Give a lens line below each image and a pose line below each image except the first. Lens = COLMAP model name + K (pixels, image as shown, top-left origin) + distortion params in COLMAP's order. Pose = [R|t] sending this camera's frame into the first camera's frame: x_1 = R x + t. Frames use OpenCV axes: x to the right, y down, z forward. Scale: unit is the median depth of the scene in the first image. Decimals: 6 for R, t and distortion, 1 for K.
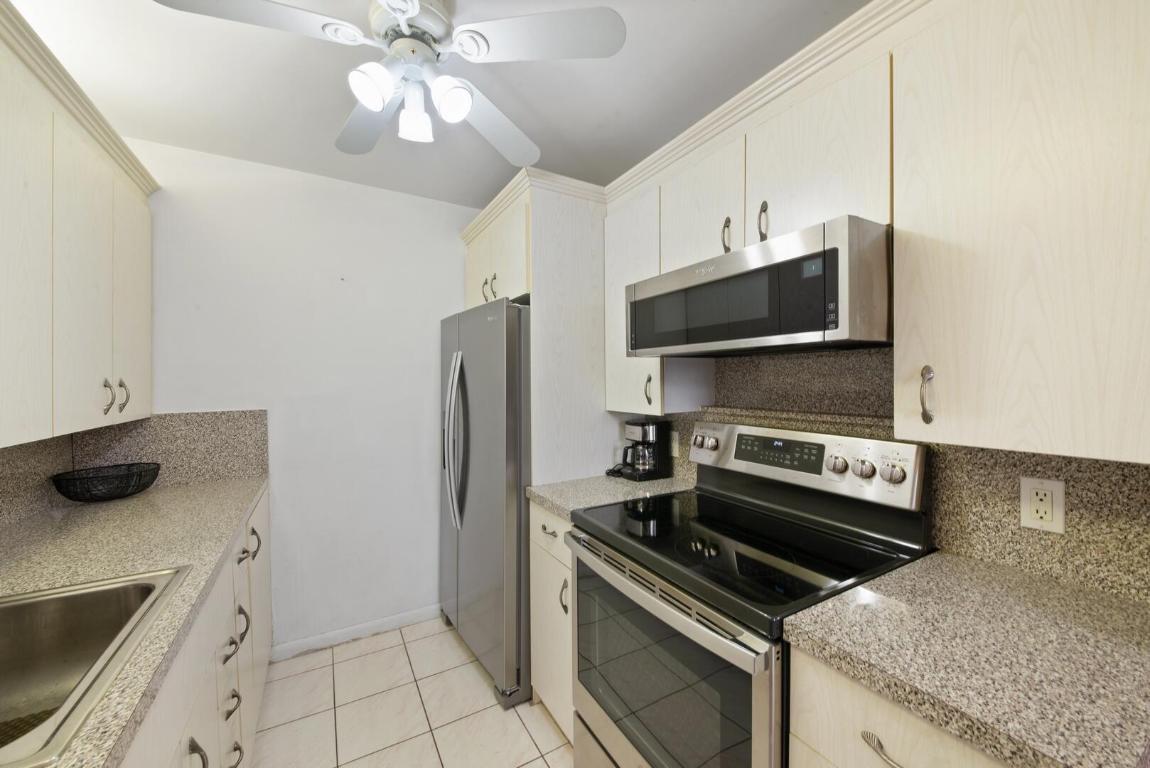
lens RADIAL K [[424.9, 0, 582.5], [0, 424.9, 381.3], [0, 0, 1]] dist [0.000561, -0.003055]
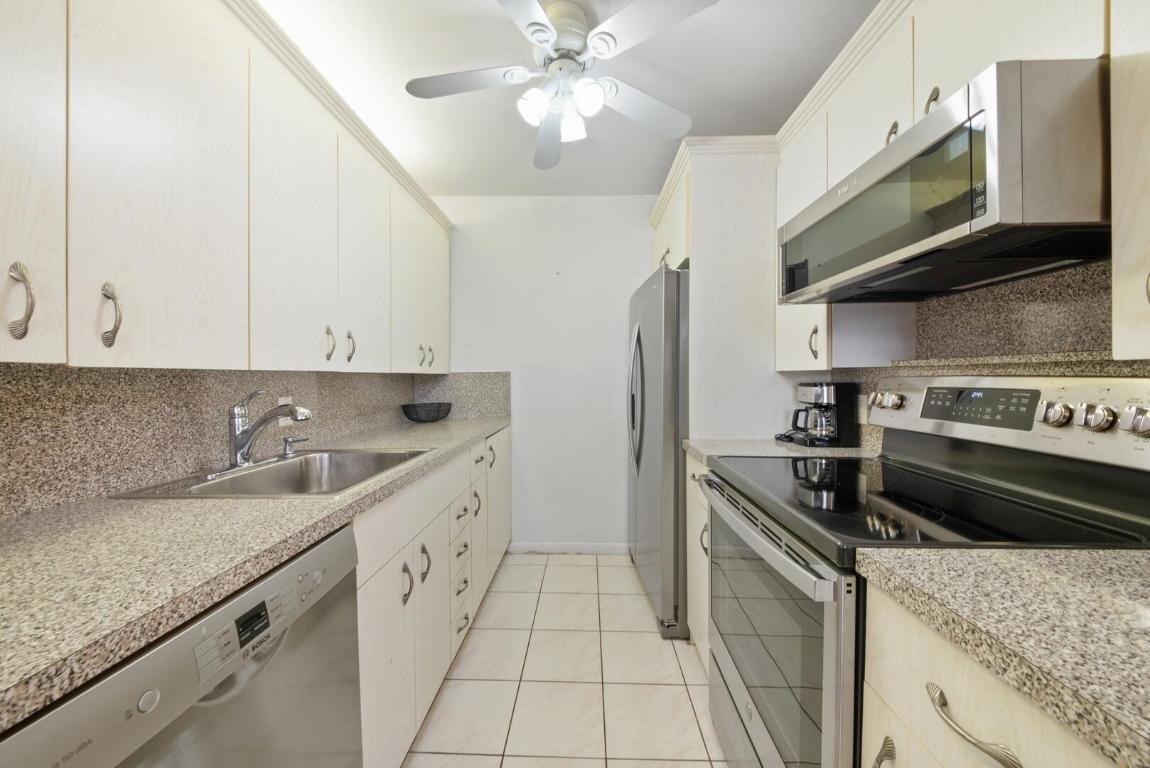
lens RADIAL K [[407.7, 0, 578.0], [0, 407.7, 377.6], [0, 0, 1]] dist [-0.003129, -0.001447]
pose [[0.844193, 0.008635, -0.535969, 0.214397], [-0.005322, 0.999956, 0.007728, 0.099848], [0.536012, -0.003671, 0.844202, -0.009101]]
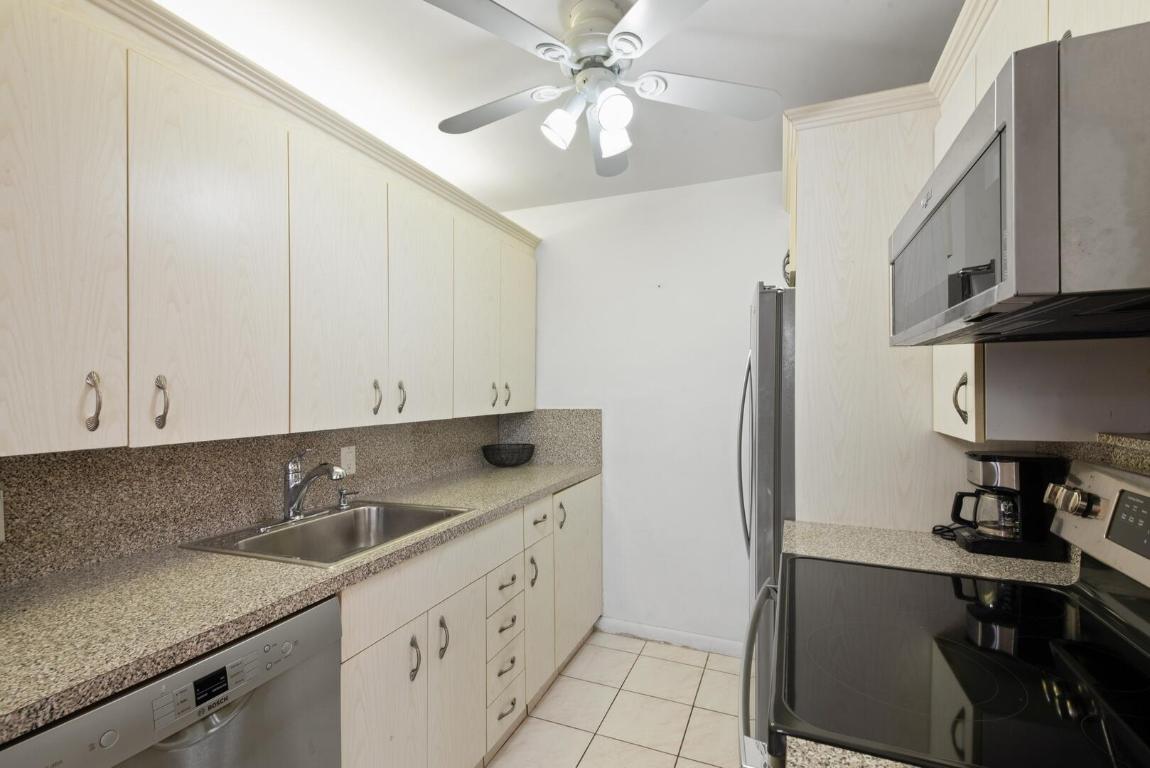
lens RADIAL K [[525.0, 0, 580.8], [0, 525.0, 386.5], [0, 0, 1]] dist [0.028200, -0.008369]
pose [[0.609605, 0.004070, -0.792695, 0.465826], [-0.004428, 0.999989, 0.001730, 0.003728], [0.792693, 0.002455, 0.609616, 0.112358]]
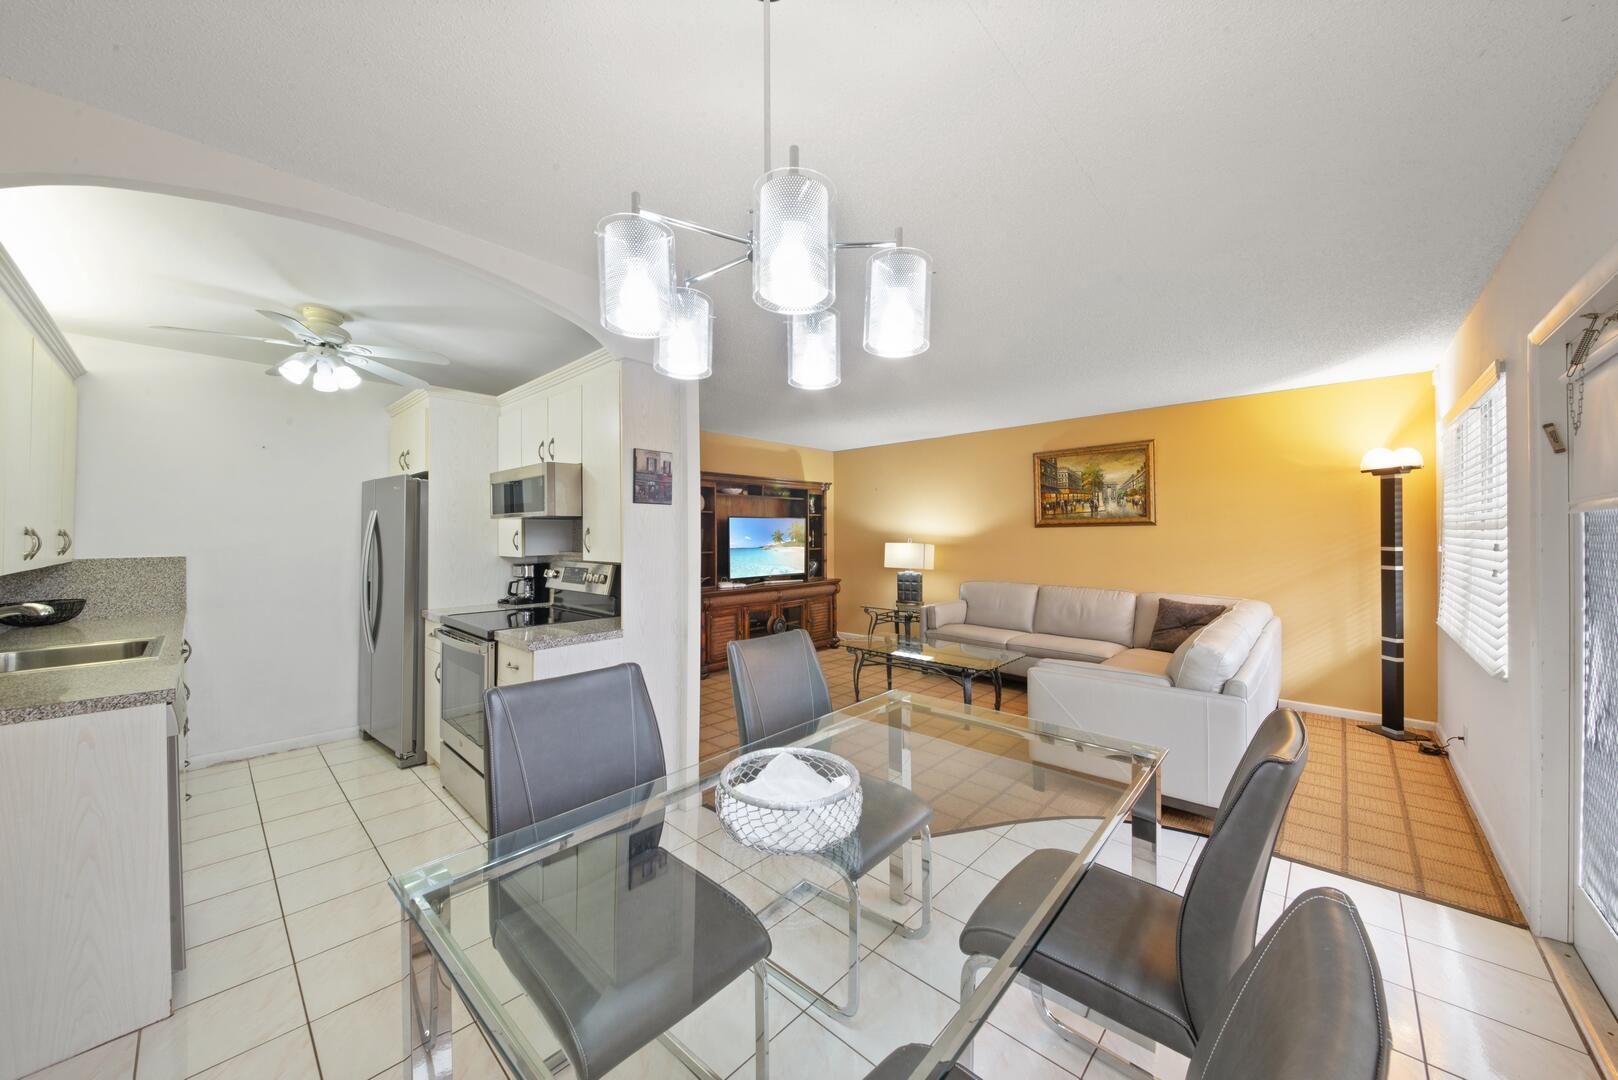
lens RADIAL K [[573.5, 0, 805.8], [0, 573.5, 527.5], [0, 0, 1]] dist [-0.003129, -0.001447]
pose [[0.962178, 0.009302, 0.272262, 0.637145], [-0.005253, 0.999865, -0.015594, 0.002925], [-0.272370, 0.013574, 0.962097, -1.312966]]
